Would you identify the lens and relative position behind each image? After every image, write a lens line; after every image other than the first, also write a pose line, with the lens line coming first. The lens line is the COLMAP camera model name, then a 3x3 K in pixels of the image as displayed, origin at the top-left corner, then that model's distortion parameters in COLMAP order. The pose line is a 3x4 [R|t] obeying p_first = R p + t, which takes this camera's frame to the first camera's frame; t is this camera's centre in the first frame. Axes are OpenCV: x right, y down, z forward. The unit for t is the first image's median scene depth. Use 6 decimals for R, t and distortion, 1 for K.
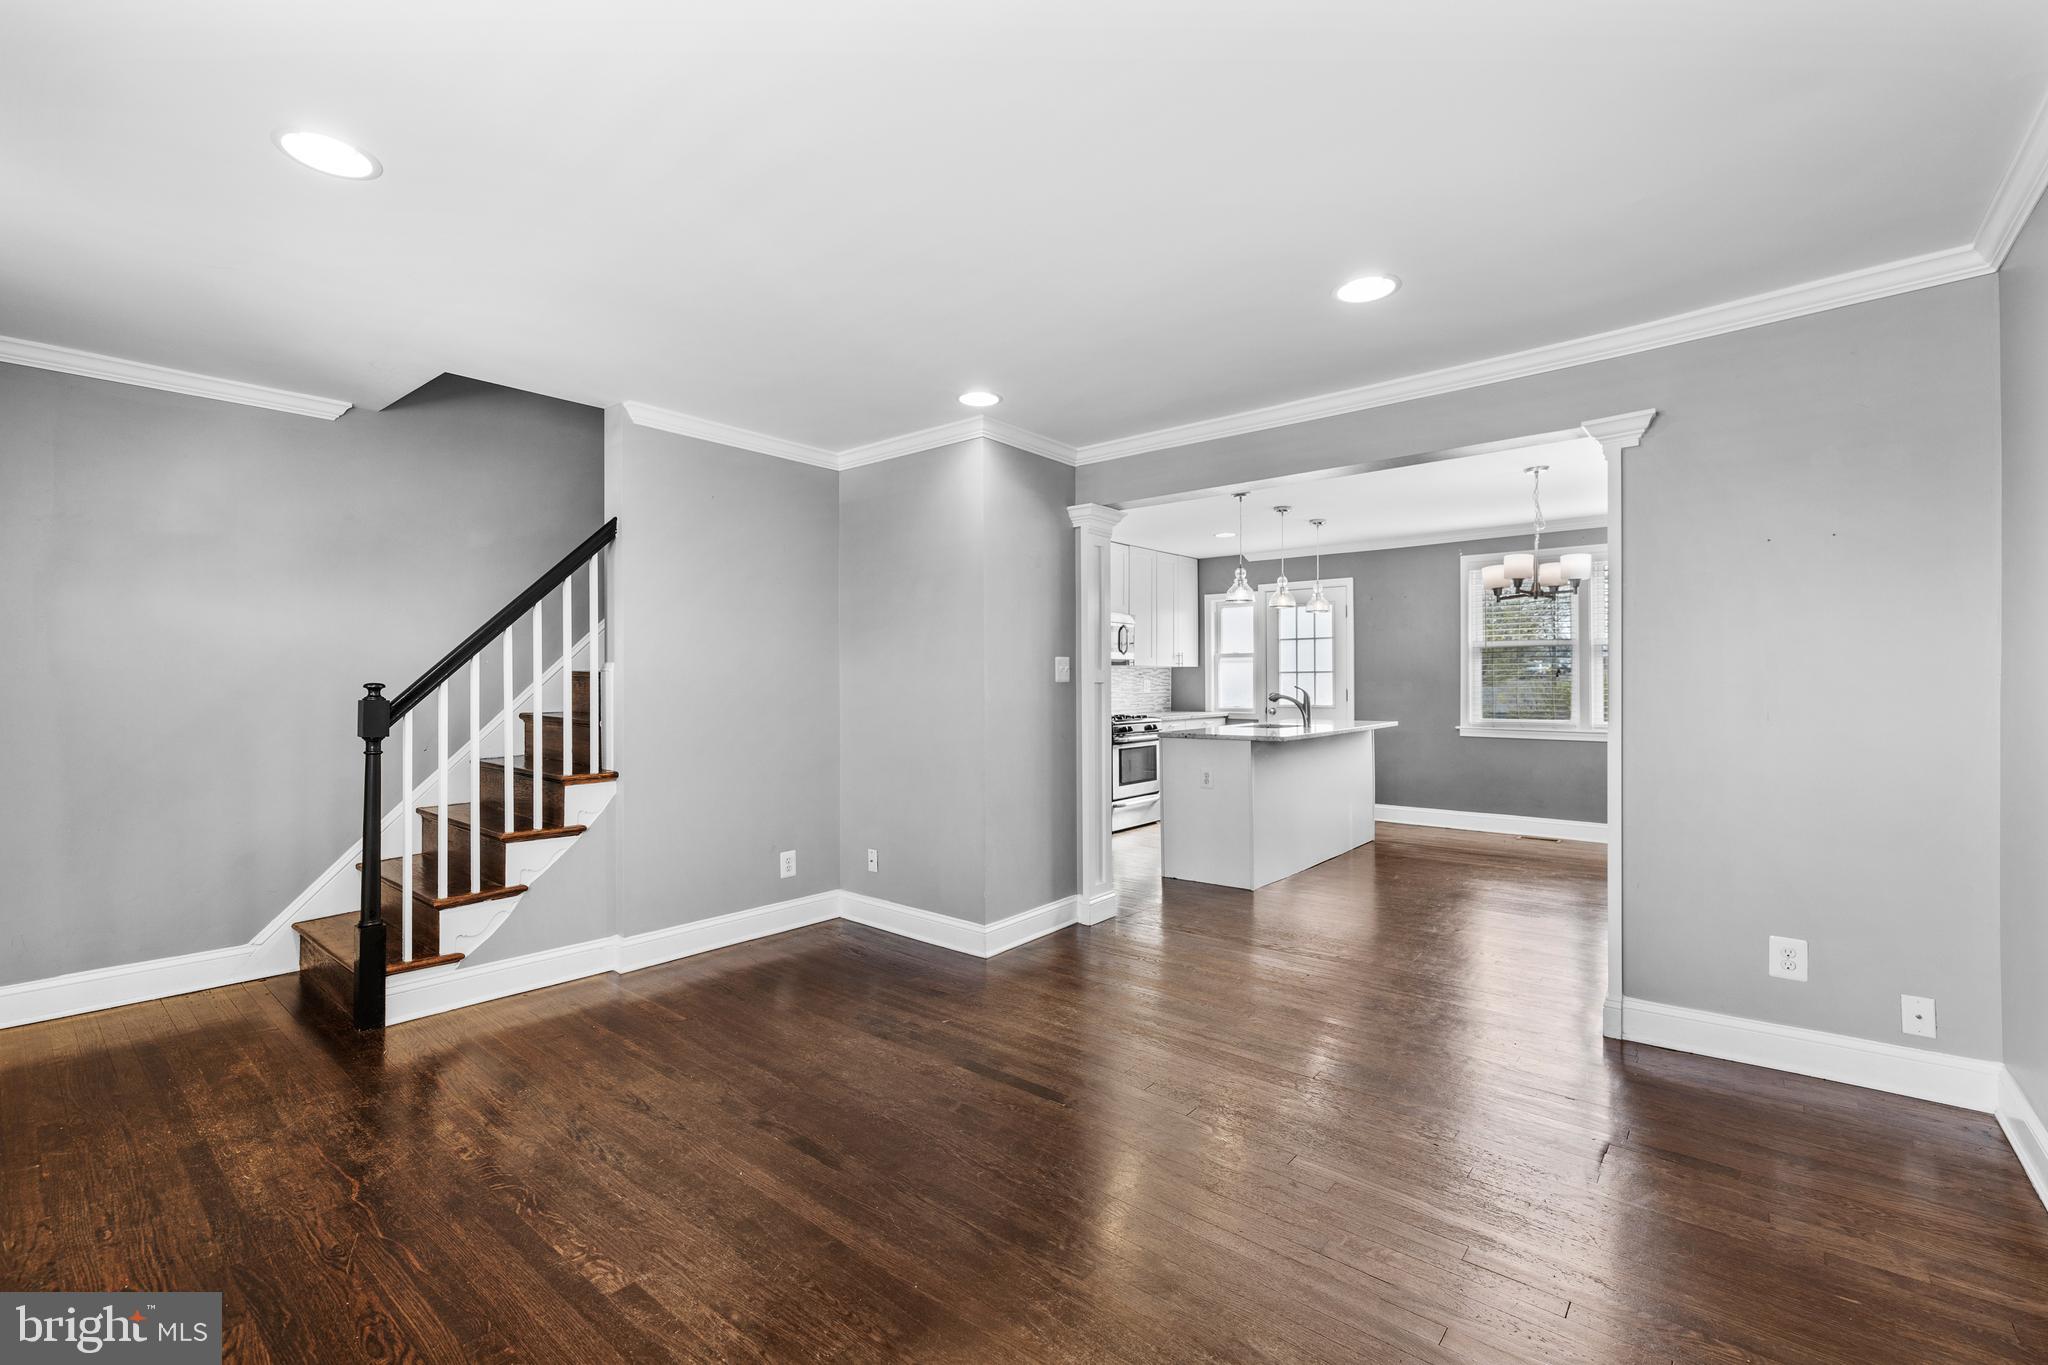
lens RADIAL K [[872.9, 0, 1017.5], [0, 872.9, 675.7], [0, 0, 1]] dist [0.001706, 0.000297]
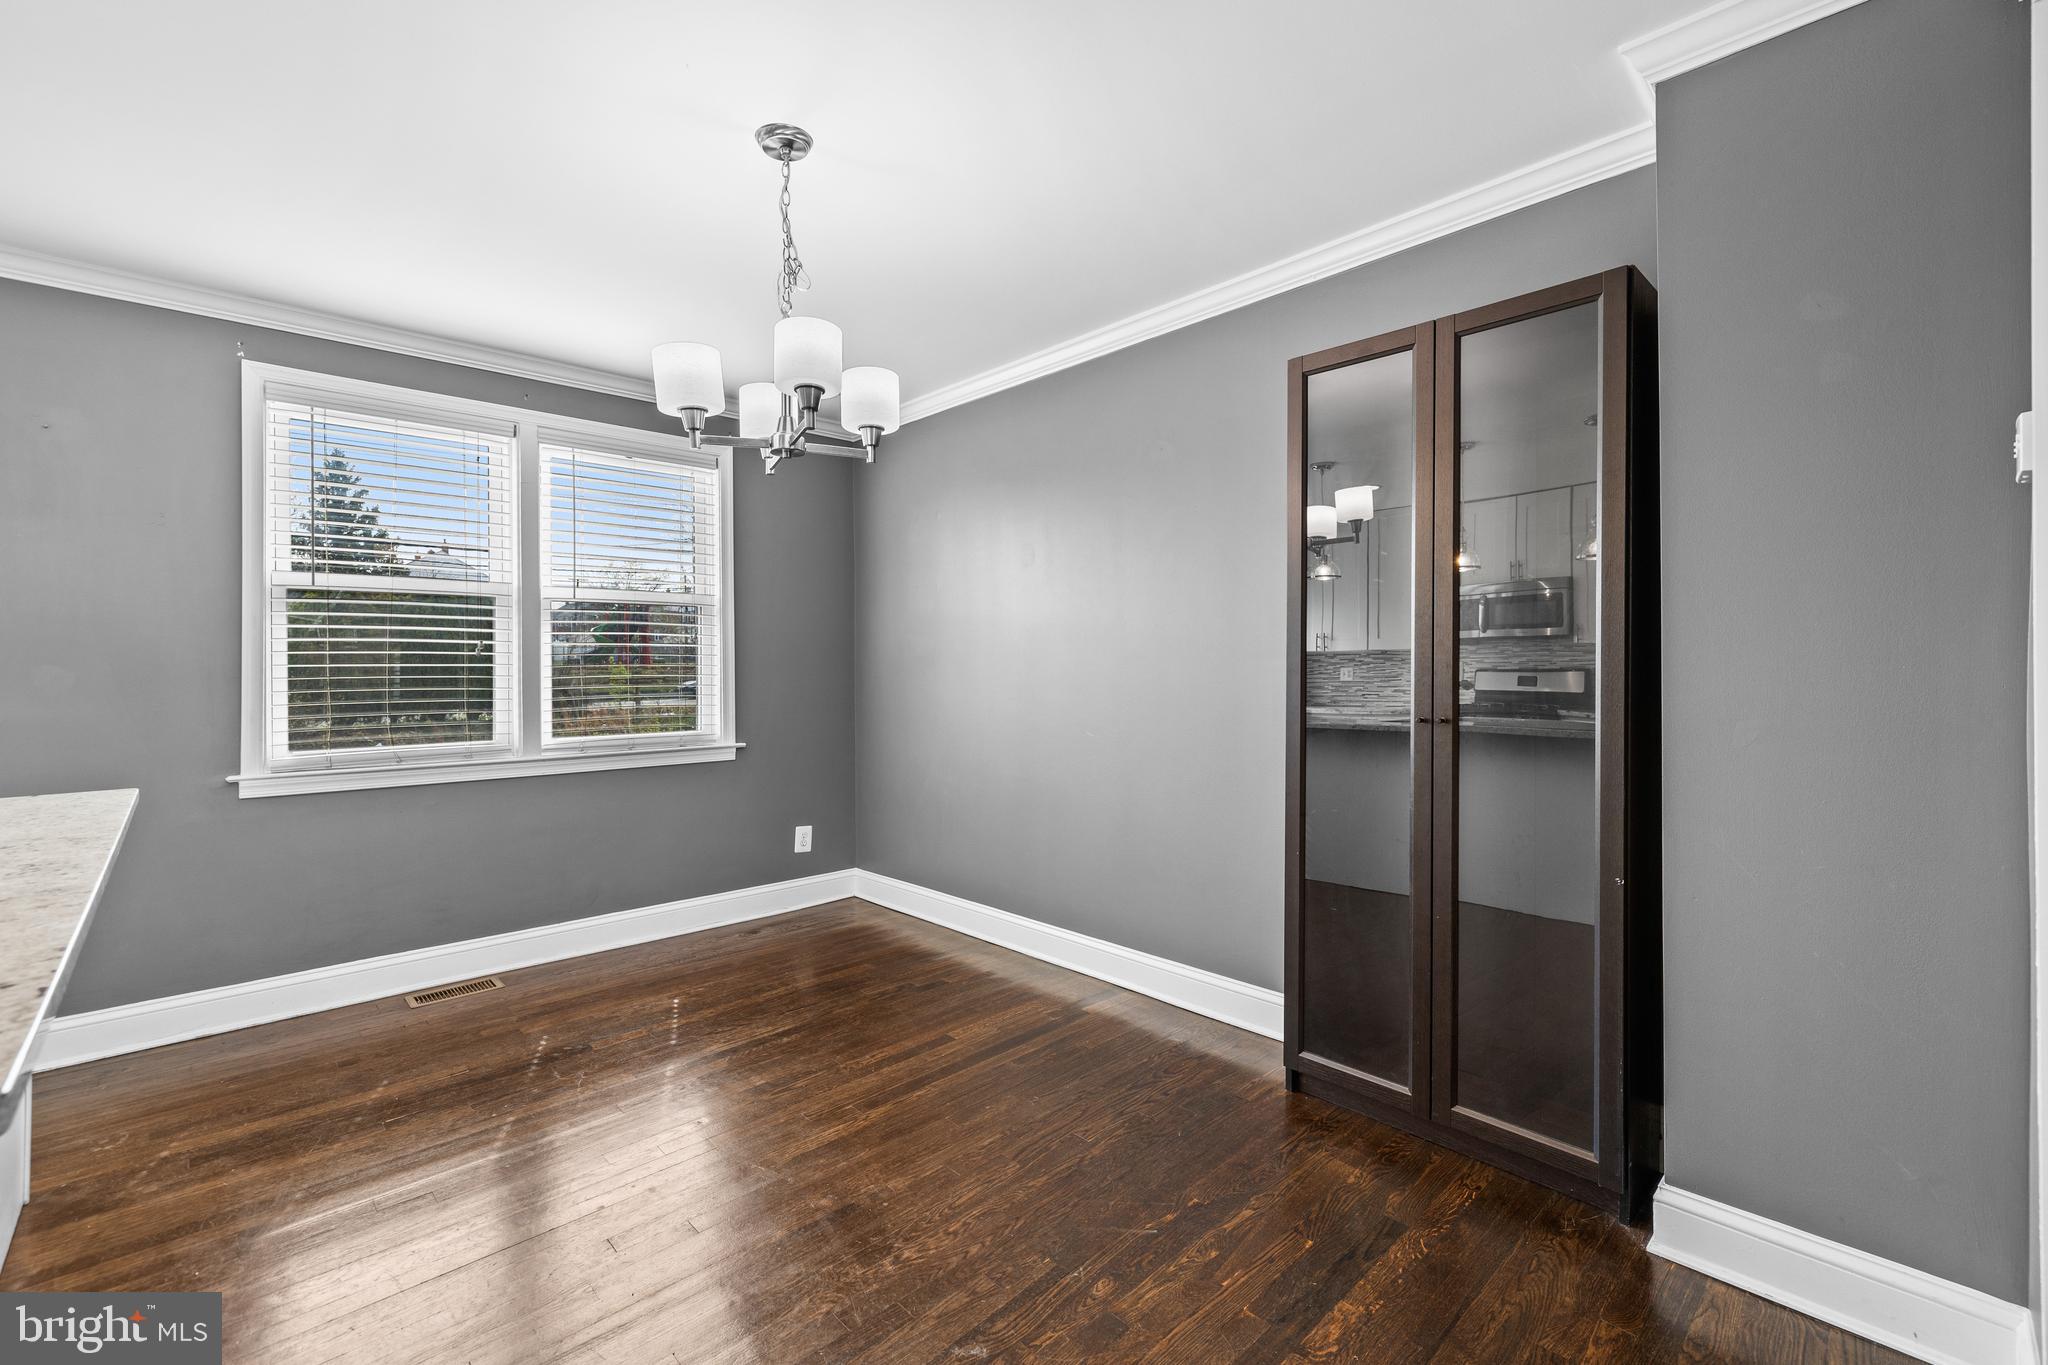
lens RADIAL K [[885.4, 0, 1022.8], [0, 885.4, 666.9], [0, 0, 1]] dist [0.002585, 0.000649]
pose [[0.118147, 0.000021, 0.992996, 0.121129], [-0.003292, 0.999995, 0.000371, 0.005158], [-0.992991, -0.003313, 0.118146, 0.514117]]
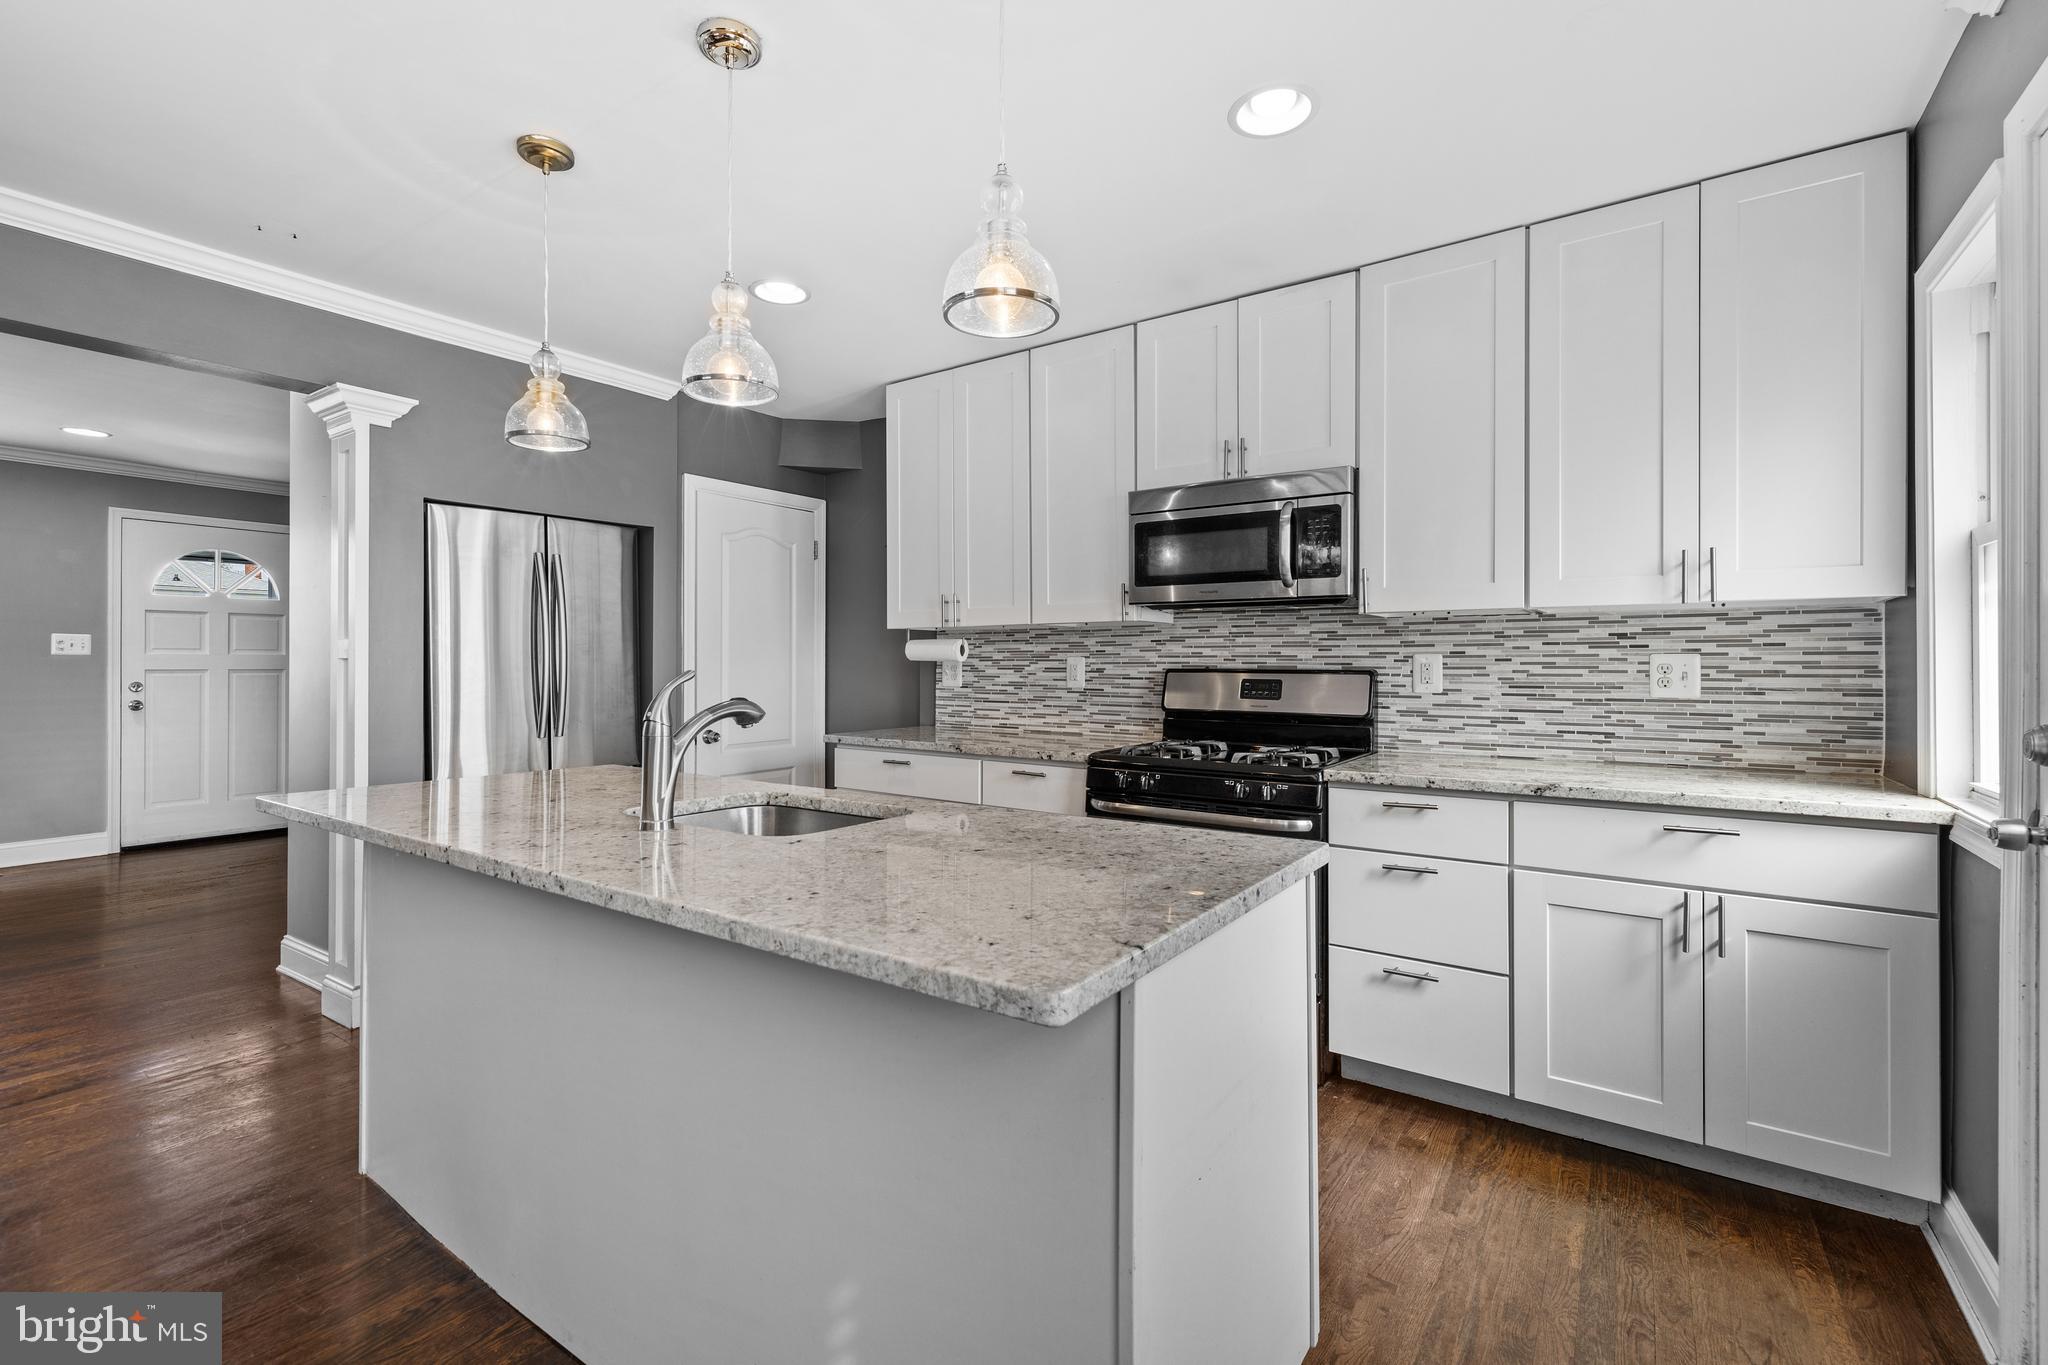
lens RADIAL K [[885.4, 0, 1022.8], [0, 885.4, 666.9], [0, 0, 1]] dist [0.002585, 0.000649]
pose [[0.095506, 0.006339, -0.995409, 0.443092], [0.005227, 0.999963, 0.006870, 0.006188], [0.995415, -0.005859, 0.095470, 0.791414]]
